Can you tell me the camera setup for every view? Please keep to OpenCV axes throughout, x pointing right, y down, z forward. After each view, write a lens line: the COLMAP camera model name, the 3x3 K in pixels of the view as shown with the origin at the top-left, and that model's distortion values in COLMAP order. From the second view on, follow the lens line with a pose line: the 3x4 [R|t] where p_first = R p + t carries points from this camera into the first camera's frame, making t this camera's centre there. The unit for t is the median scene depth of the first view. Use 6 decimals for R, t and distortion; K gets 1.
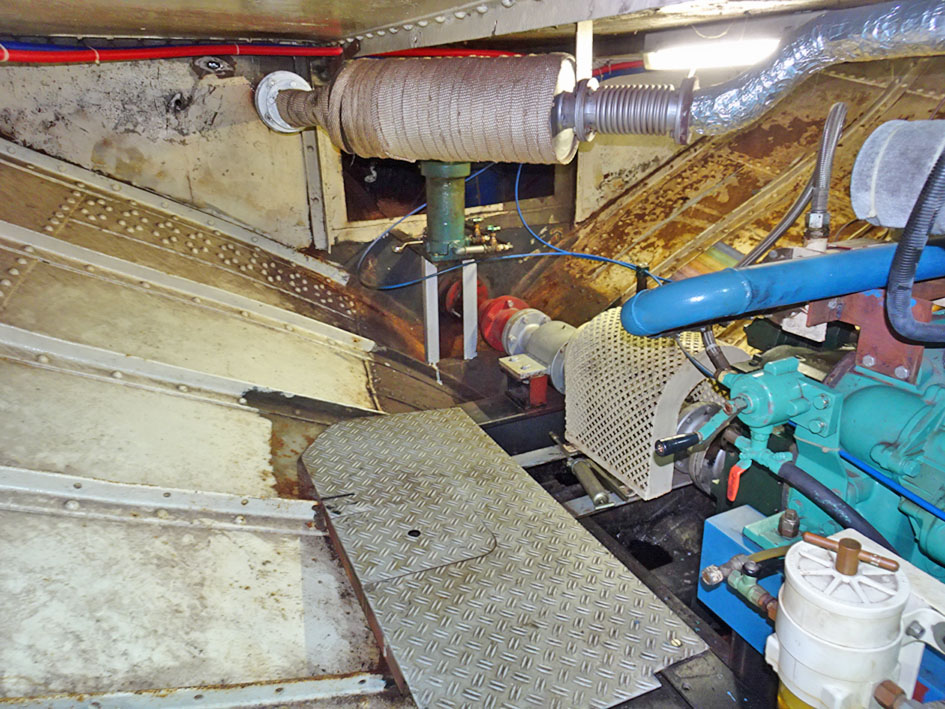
lens RADIAL K [[667.4, 0, 473.7], [0, 667.4, 354.2], [0, 0, 1]] dist [0.011955, -0.010852]
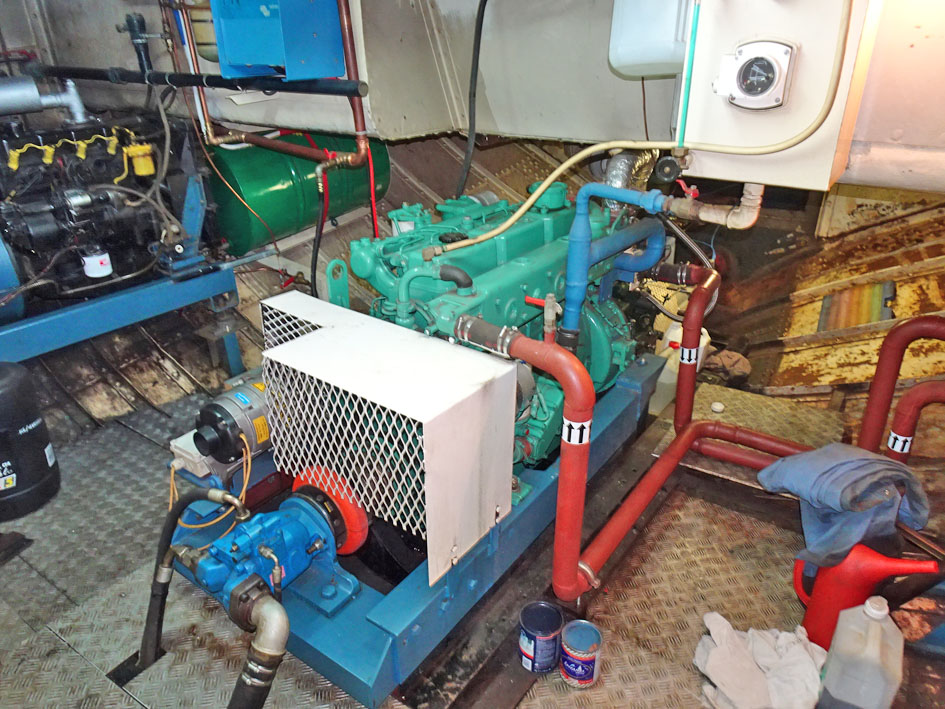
lens RADIAL K [[667.4, 0, 472.0], [0, 667.4, 352.2], [0, 0, 1]] dist [0.011955, -0.010852]
pose [[0.491198, 0.387606, -0.780055, 0.905269], [-0.311057, 0.914543, 0.258562, -0.118726], [0.813614, 0.115636, 0.569790, -0.239021]]
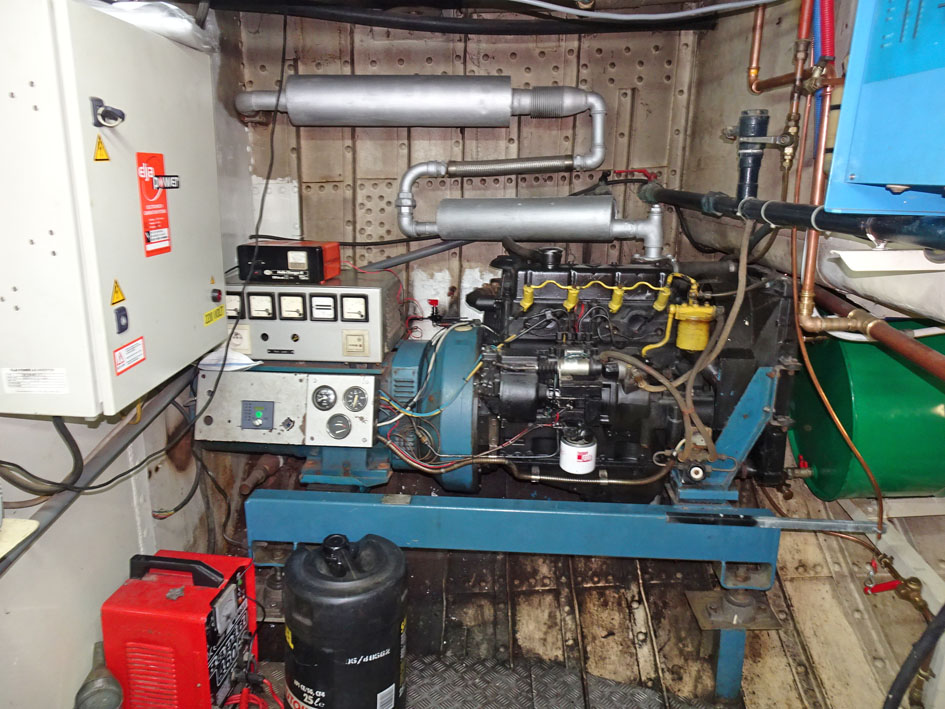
lens RADIAL K [[667.4, 0, 476.0], [0, 667.4, 353.9], [0, 0, 1]] dist [0.011955, -0.010852]
pose [[-0.436012, 0.241046, -0.867058, 0.480274], [-0.338233, 0.848933, 0.406092, -0.134667], [0.833961, 0.470329, -0.288615, -0.099637]]
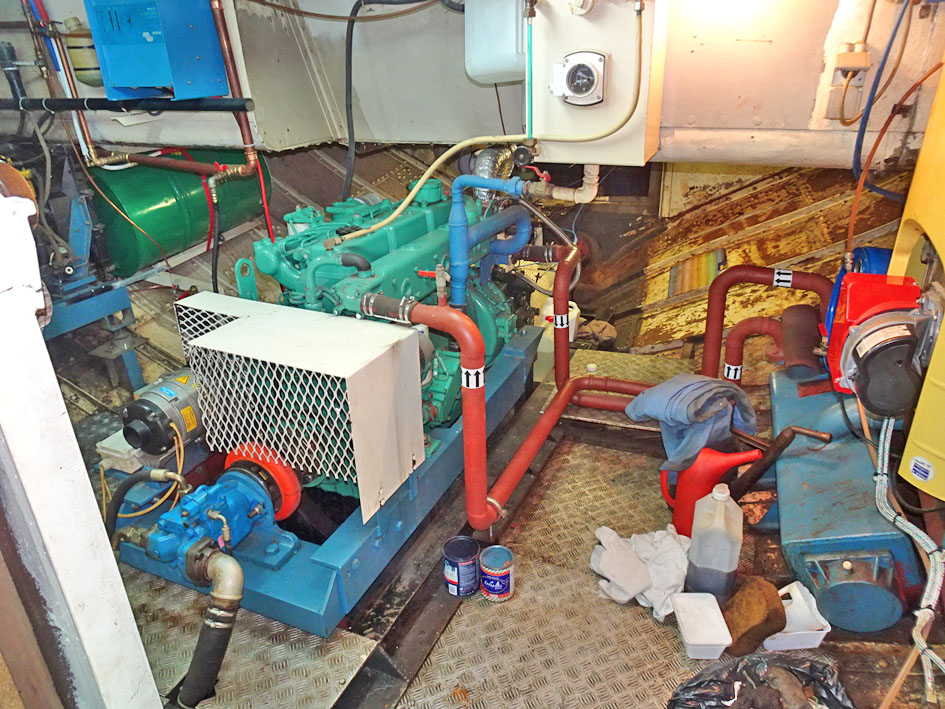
lens RADIAL K [[667.4, 0, 472.5], [0, 667.4, 350.2], [0, 0, 1]] dist [0.011955, -0.010852]
pose [[0.651665, 0.311147, -0.691752, 0.980027], [-0.248298, 0.949250, 0.193059, -0.099814], [0.716715, 0.045951, 0.695850, -0.299781]]
